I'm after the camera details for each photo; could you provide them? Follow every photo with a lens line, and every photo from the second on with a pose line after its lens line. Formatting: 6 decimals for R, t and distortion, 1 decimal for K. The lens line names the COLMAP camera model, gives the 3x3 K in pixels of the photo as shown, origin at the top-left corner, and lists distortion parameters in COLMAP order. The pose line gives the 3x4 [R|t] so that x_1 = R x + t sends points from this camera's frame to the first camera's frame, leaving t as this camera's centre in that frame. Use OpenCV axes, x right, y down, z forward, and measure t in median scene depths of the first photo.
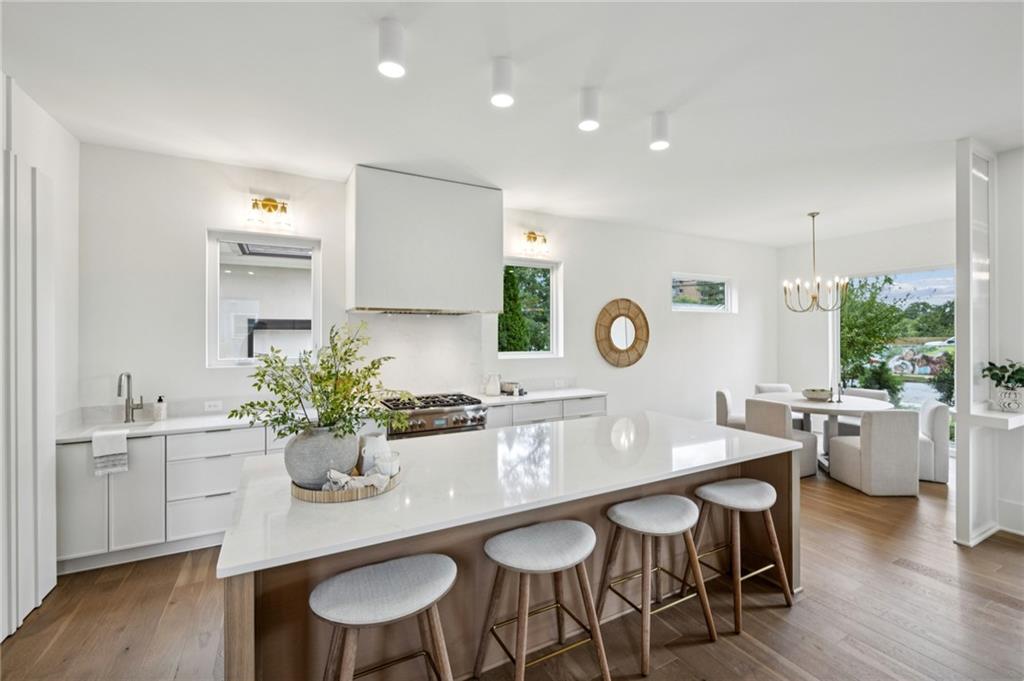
lens RADIAL K [[435.9, 0, 512.0], [0, 435.9, 340.5], [0, 0, 1]] dist [-0.001312, -0.000205]
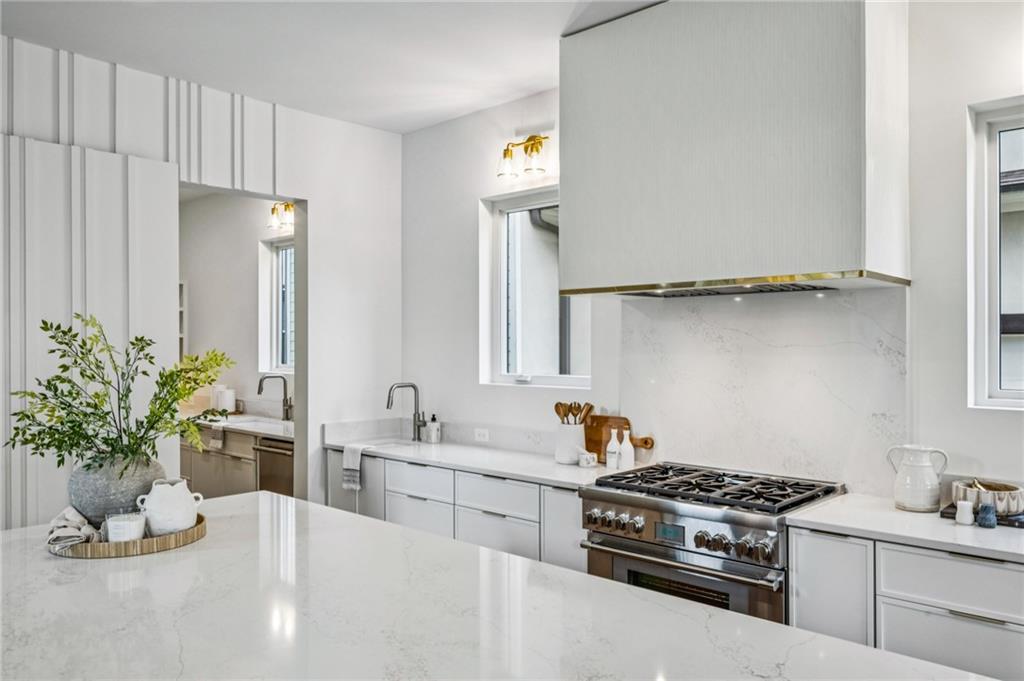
lens RADIAL K [[741.3, 0, 512.0], [0, 741.3, 340.5], [0, 0, 1]] dist [-0.040705, -0.000448]
pose [[0.339634, -0.005733, -0.940540, 0.341564], [-0.018118, 0.999756, -0.012636, 0.002678], [0.940383, 0.021332, 0.339448, 0.406561]]
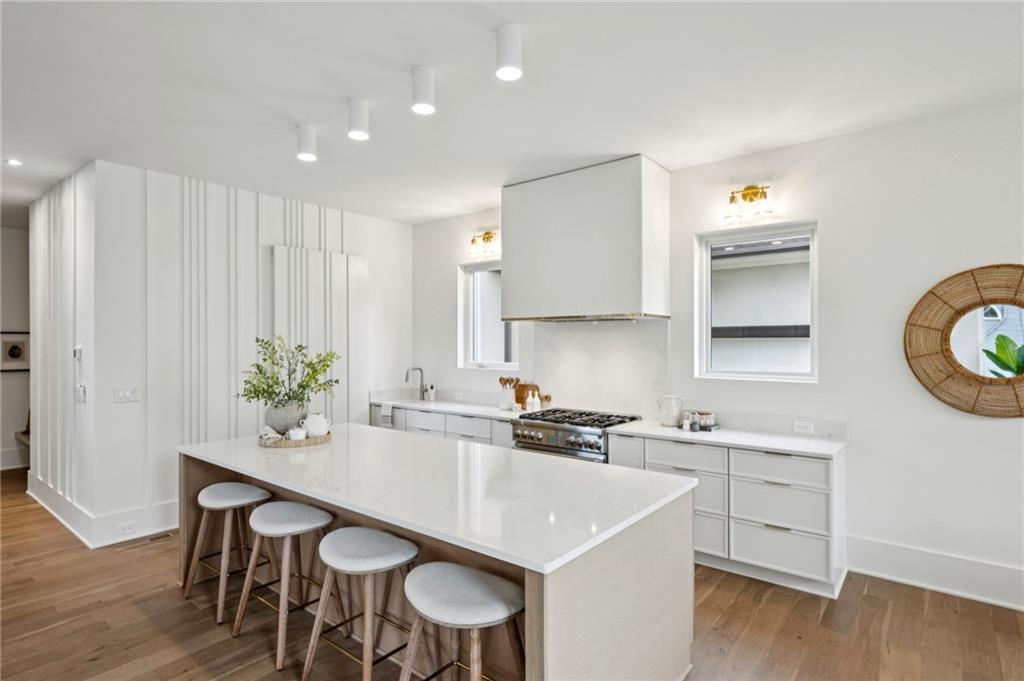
lens RADIAL K [[543.1, 0, 500.3], [0, 543.1, 346.8], [0, 0, 1]] dist [-0.000162, -0.000307]
pose [[0.384866, 0.008722, -0.922931, 0.589981], [-0.016616, 0.999859, 0.002520, -0.004785], [0.922823, 0.014366, 0.384957, 0.312169]]
